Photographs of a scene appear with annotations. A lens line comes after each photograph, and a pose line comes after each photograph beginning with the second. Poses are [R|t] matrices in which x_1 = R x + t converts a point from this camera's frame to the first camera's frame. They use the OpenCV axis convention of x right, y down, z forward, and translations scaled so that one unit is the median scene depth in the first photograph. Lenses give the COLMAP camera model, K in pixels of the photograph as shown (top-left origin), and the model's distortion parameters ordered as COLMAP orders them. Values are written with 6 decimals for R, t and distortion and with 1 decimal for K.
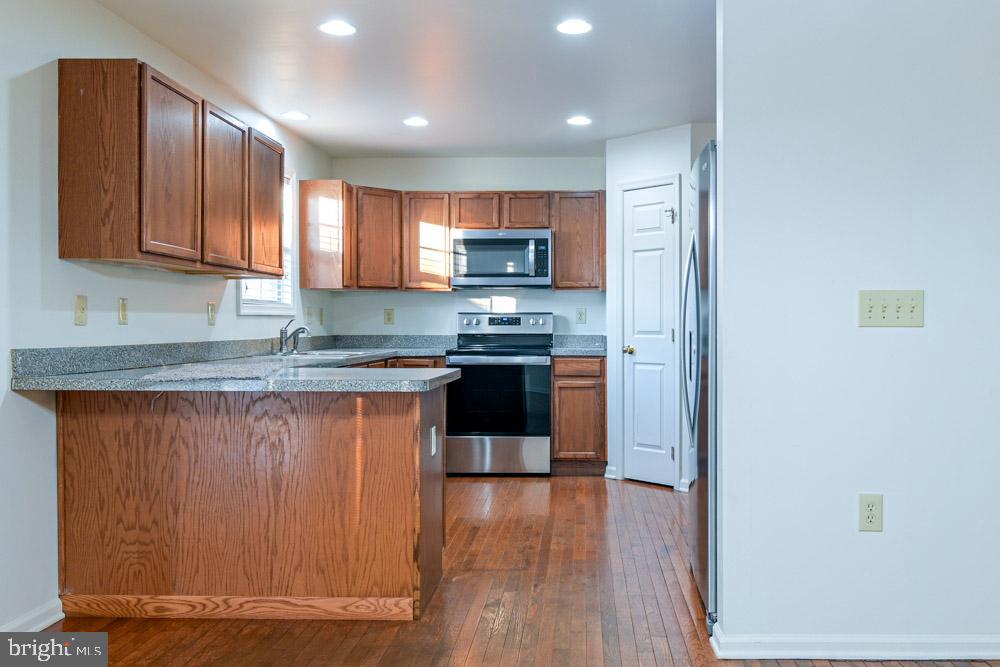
lens RADIAL K [[871.5, 0, 531.9], [0, 871.5, 336.2], [0, 0, 1]] dist [-0.001529, 0.008003]
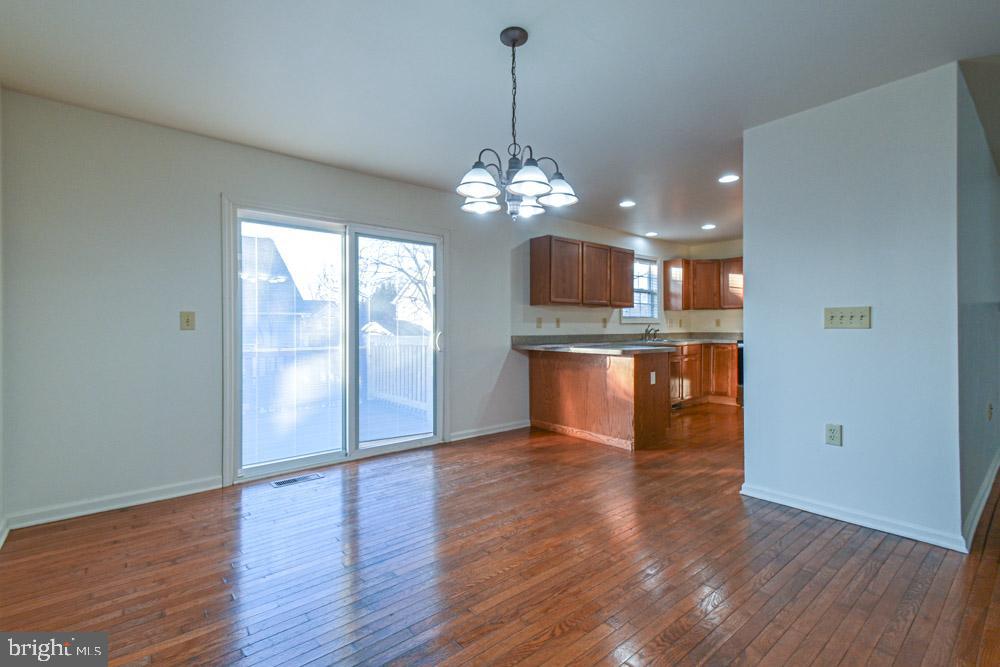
lens RADIAL K [[448.0, 0, 497.7], [0, 448.0, 331.6], [0, 0, 1]] dist [0.016197, -0.000955]
pose [[0.660544, 0.004453, -0.750774, 0.300241], [-0.006557, 0.999978, 0.000162, 0.000107], [0.750759, 0.004816, 0.660559, -0.051581]]
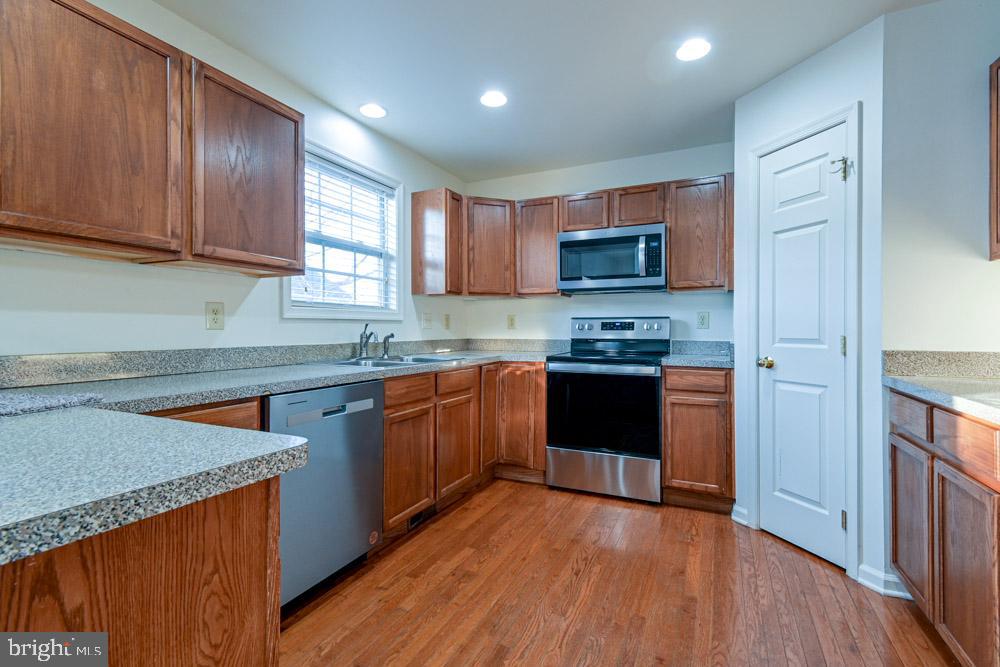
lens RADIAL K [[448.0, 0, 513.0], [0, 448.0, 330.4], [0, 0, 1]] dist [0.016197, -0.000955]
pose [[0.931717, 0.002952, -0.363172, 0.046162], [-0.007234, 0.999919, -0.010429, -0.006859], [0.363112, 0.012344, 0.931664, 0.535522]]
